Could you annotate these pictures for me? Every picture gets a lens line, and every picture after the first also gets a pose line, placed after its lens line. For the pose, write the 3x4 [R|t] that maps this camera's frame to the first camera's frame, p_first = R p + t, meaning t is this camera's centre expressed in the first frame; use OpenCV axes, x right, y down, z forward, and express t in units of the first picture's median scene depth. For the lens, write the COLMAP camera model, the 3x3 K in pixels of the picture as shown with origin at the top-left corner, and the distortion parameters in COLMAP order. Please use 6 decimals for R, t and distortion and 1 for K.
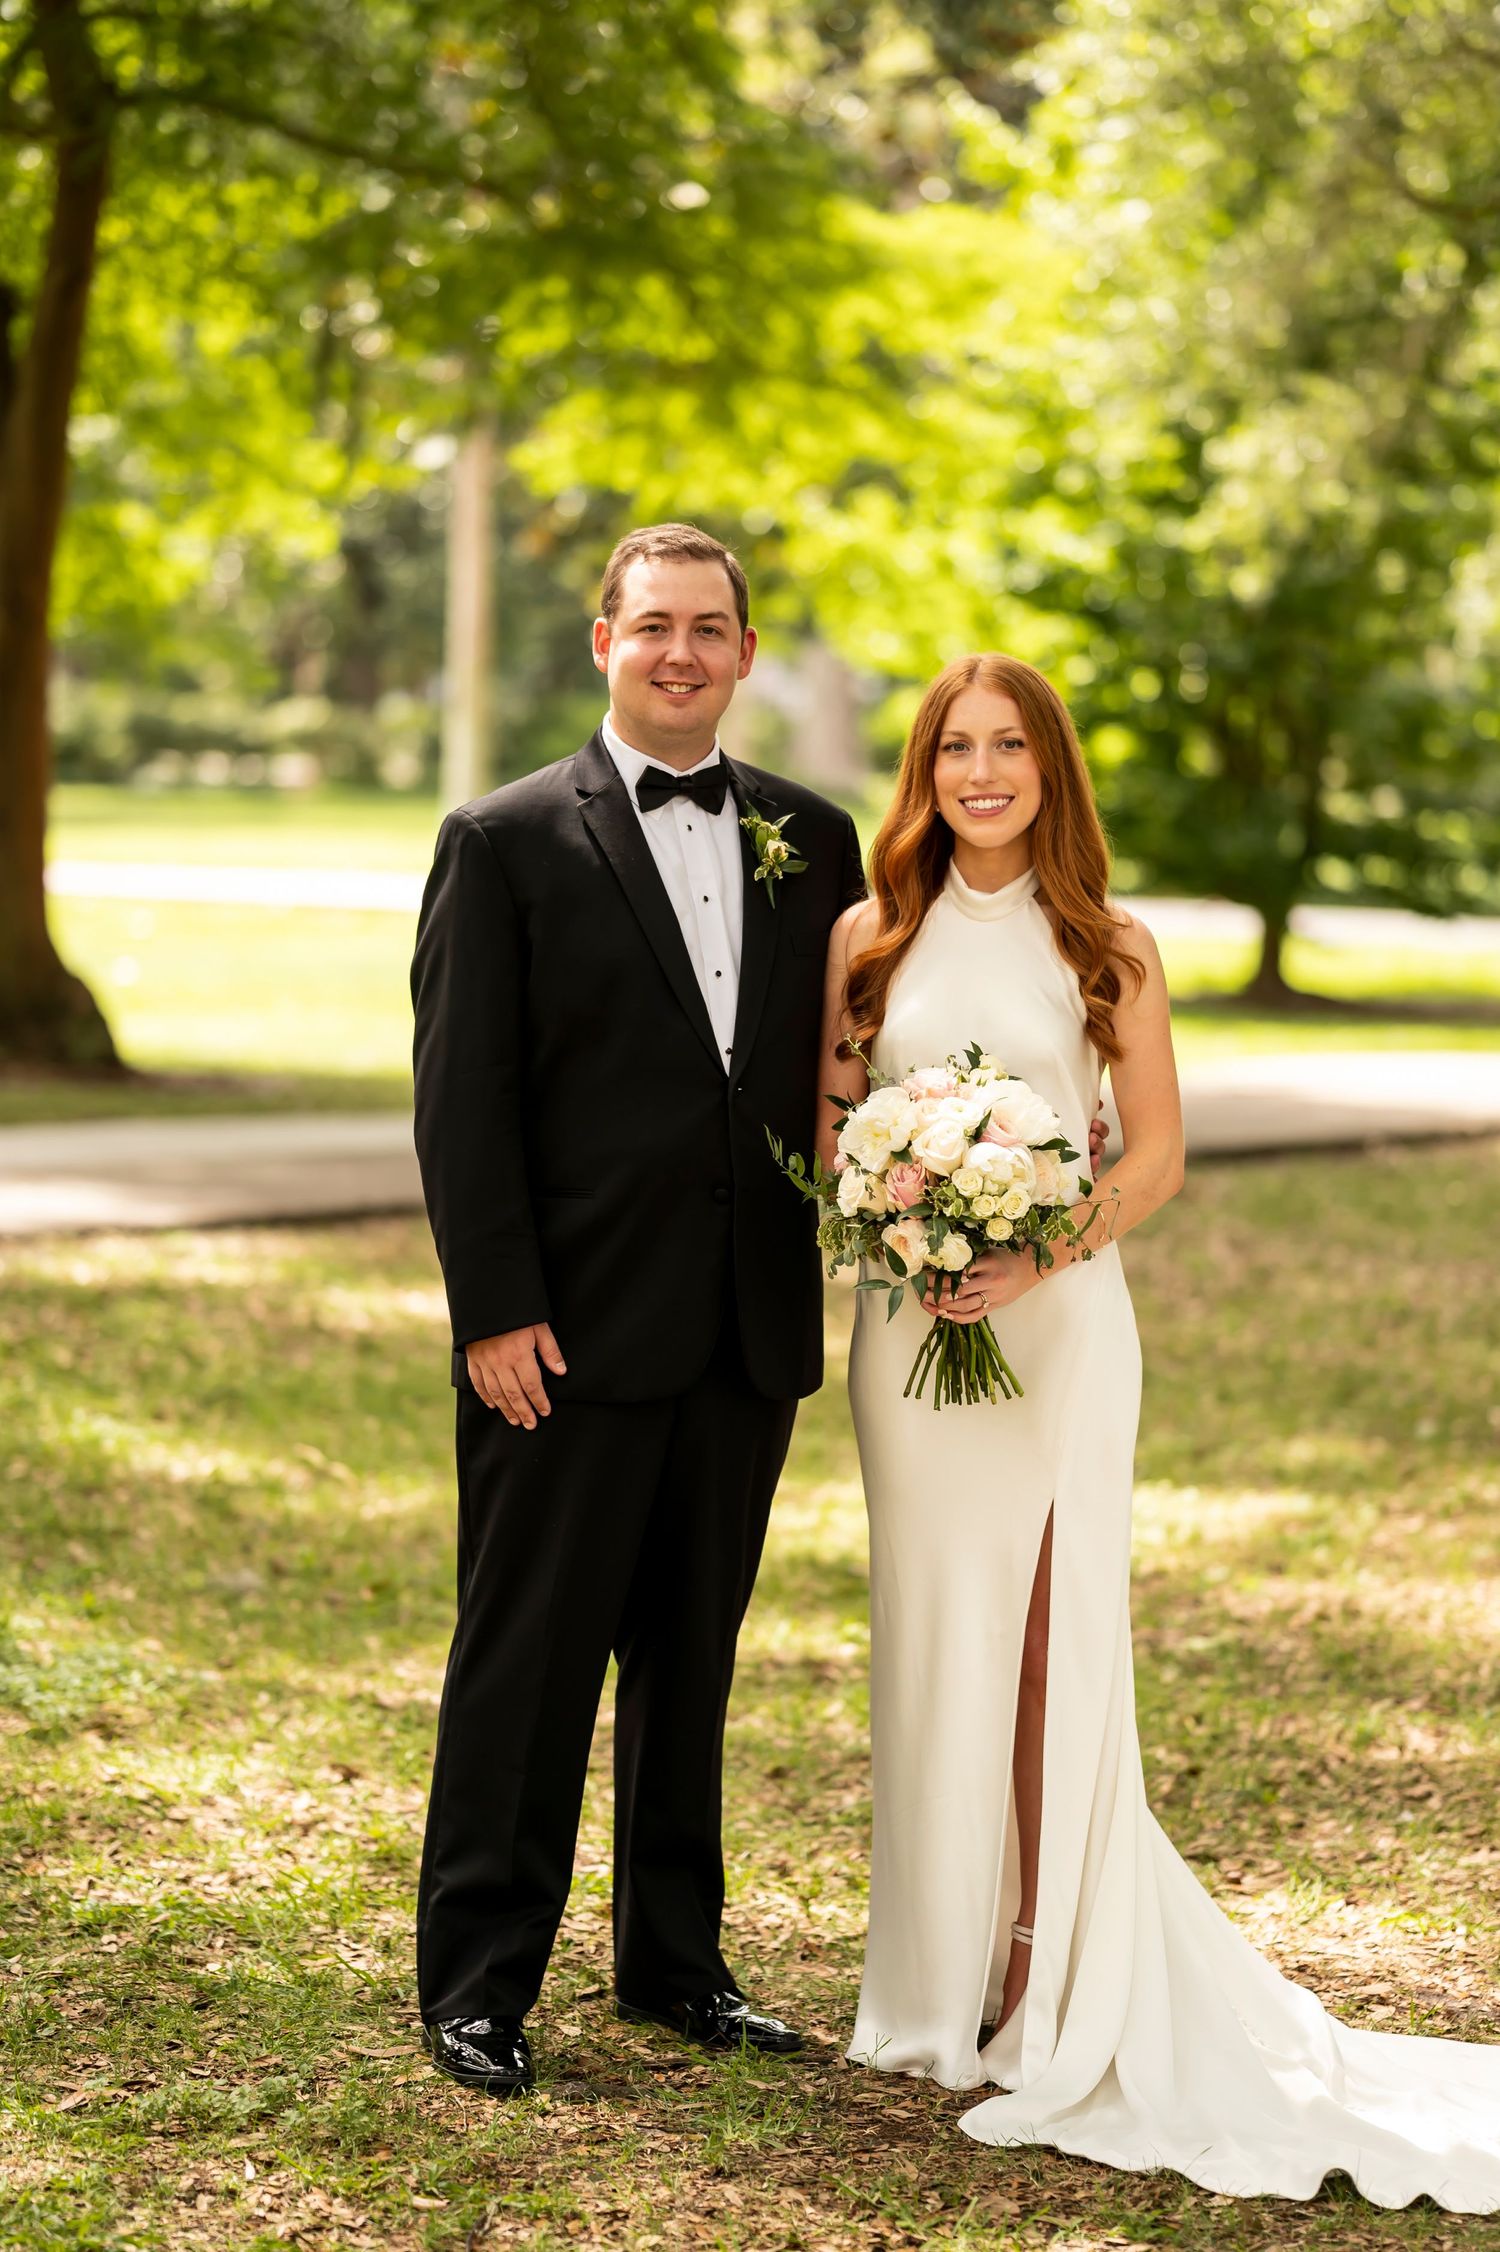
lens RADIAL K [[5598.0, 0, 750.0], [0, 5598.0, 1126.0], [0, 0, 1]] dist [0.024638, 0.496174]
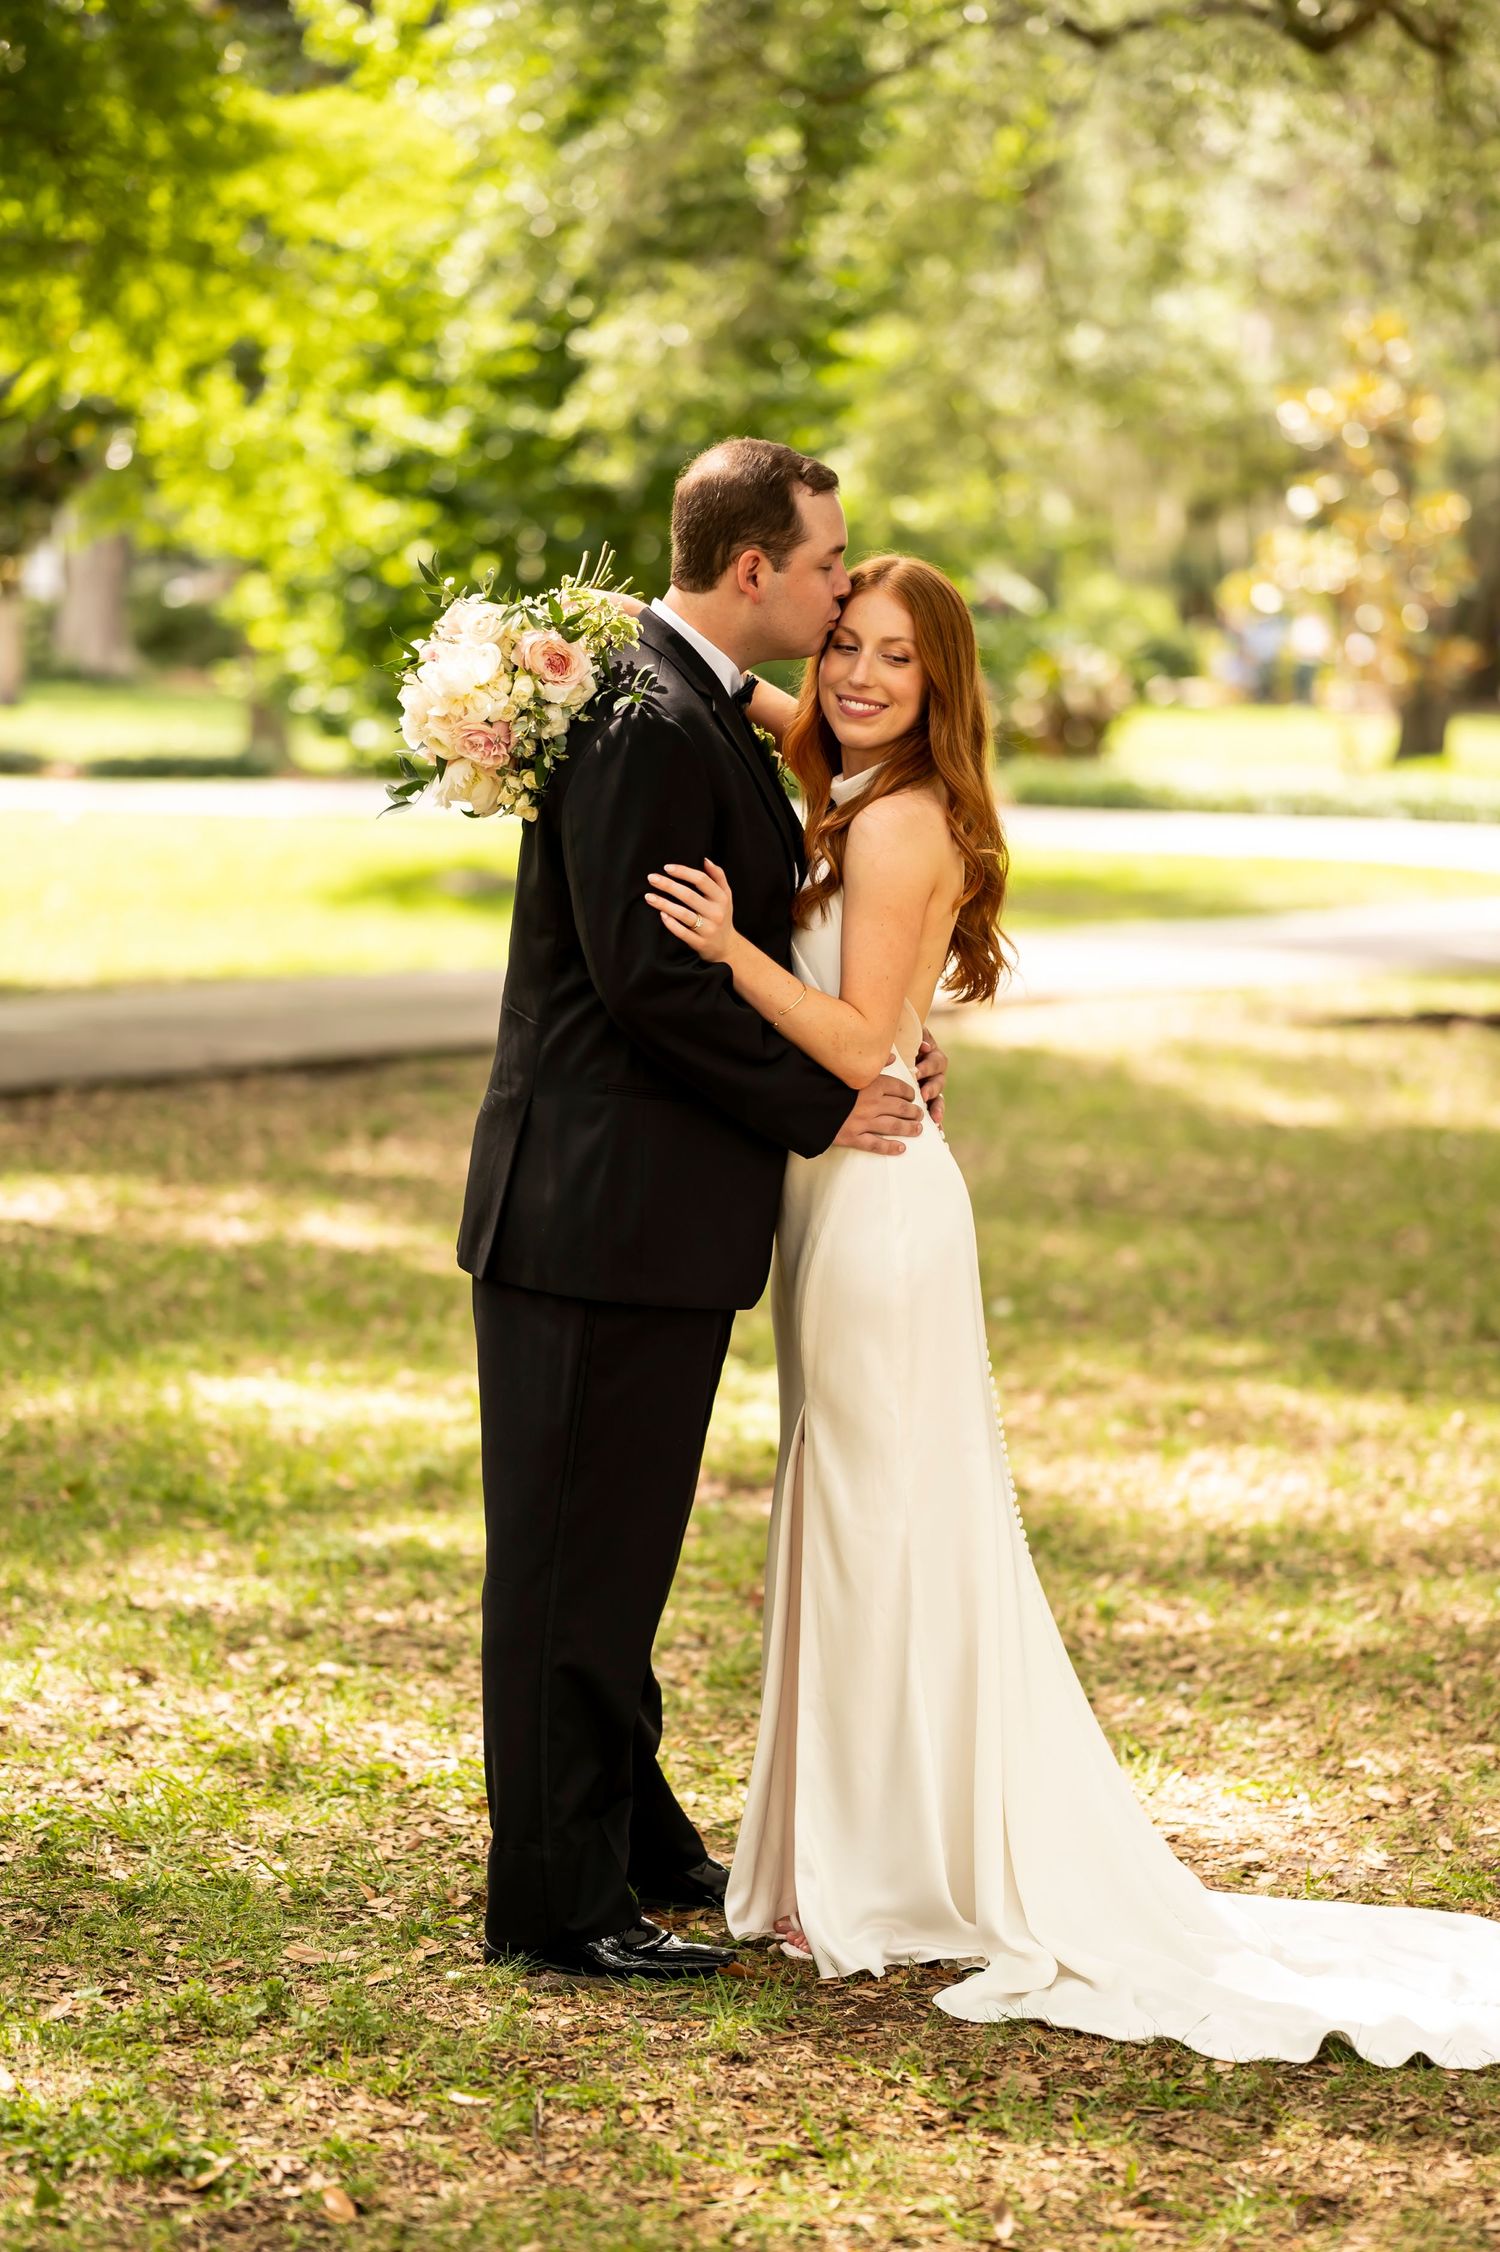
lens RADIAL K [[5595.0, 0, 750.0], [0, 5595.0, 1126.0], [0, 0, 1]] dist [0.134493, -0.548972]
pose [[0.987260, -0.012246, 0.158646, -0.127081], [0.008791, 0.999709, 0.022464, -0.003811], [-0.158875, -0.020783, 0.987080, -0.000420]]
